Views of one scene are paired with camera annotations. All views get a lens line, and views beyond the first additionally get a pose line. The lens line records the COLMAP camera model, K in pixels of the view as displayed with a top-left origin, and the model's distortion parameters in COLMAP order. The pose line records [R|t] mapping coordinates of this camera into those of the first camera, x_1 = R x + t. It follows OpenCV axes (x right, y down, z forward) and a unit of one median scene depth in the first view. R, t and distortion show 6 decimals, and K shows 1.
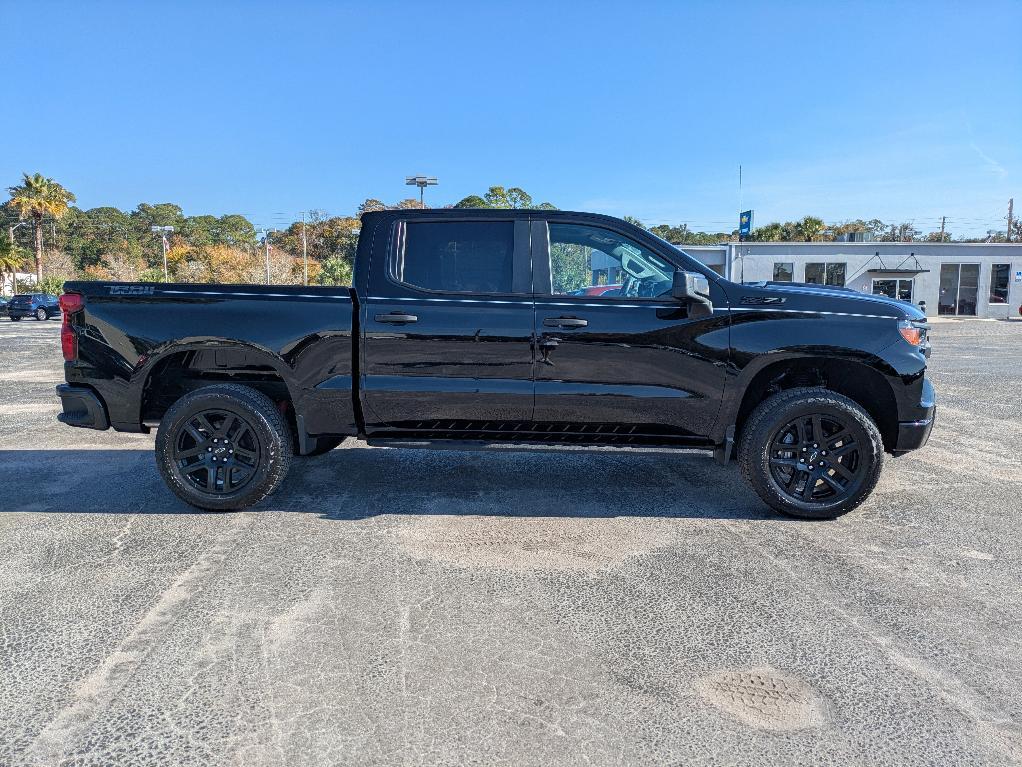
lens RADIAL K [[786.5, 0, 509.9], [0, 786.5, 381.9], [0, 0, 1]] dist [0.025874, -0.015269]
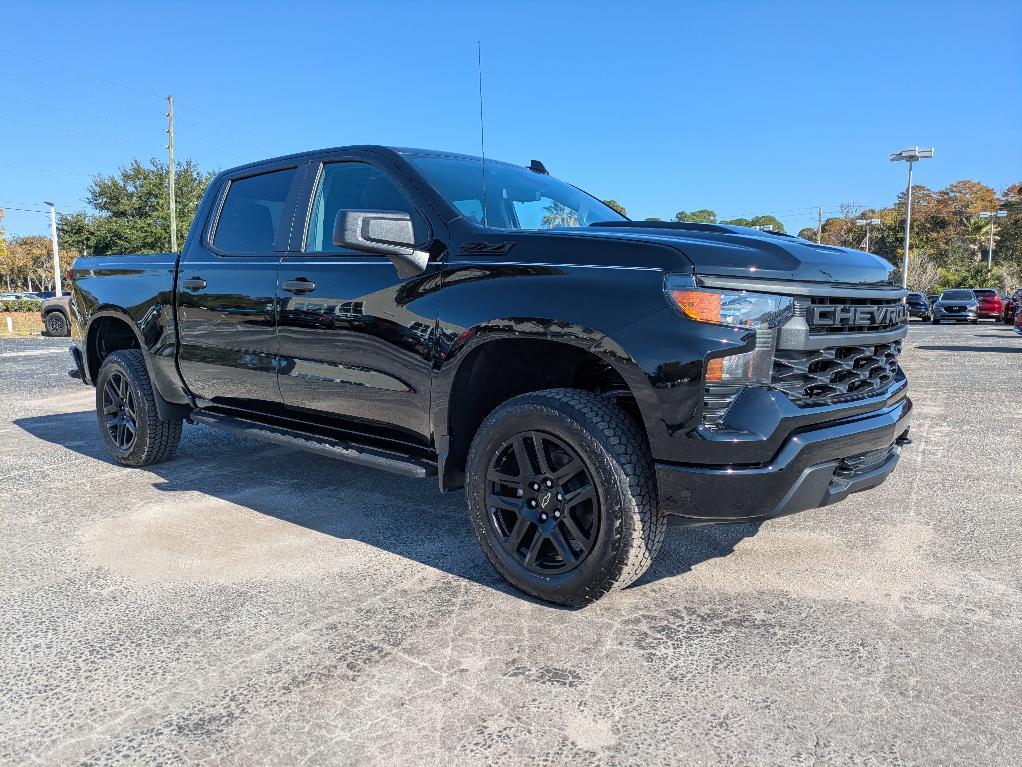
lens RADIAL K [[786.5, 0, 510.7], [0, 786.5, 387.5], [0, 0, 1]] dist [0.025874, -0.015269]
pose [[0.765239, 0.063029, -0.640653, 0.758103], [-0.061794, 0.997792, 0.024354, -0.005717], [0.640773, 0.020952, 0.767444, 0.515432]]
